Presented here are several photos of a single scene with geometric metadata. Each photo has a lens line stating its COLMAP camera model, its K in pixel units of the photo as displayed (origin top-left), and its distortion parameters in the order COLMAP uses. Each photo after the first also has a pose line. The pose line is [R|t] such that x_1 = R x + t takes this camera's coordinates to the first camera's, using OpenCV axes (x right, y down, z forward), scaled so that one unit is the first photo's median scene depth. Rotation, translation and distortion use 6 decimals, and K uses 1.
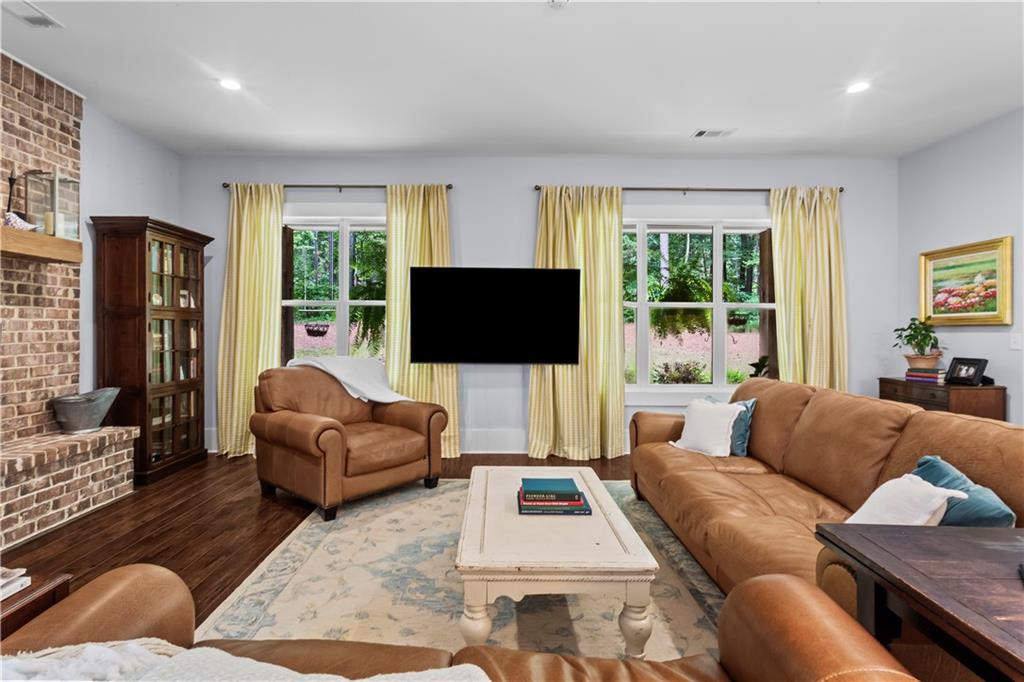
lens RADIAL K [[487.7, 0, 501.7], [0, 487.7, 333.8], [0, 0, 1]] dist [-0.000248, -0.000008]
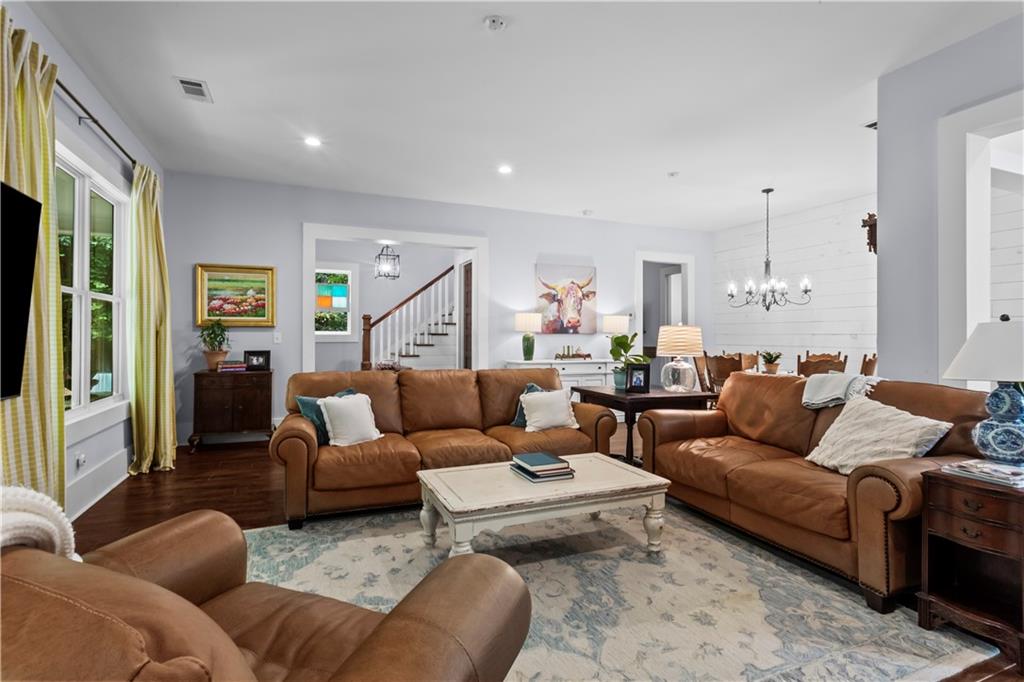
lens RADIAL K [[487.7, 0, 501.7], [0, 487.7, 333.8], [0, 0, 1]] dist [-0.000248, -0.000008]
pose [[-0.375364, 0.000665, 0.926877, -0.542627], [0.000900, 1.000000, -0.000353, 0.003461], [-0.926877, 0.000701, -0.375365, 0.849269]]
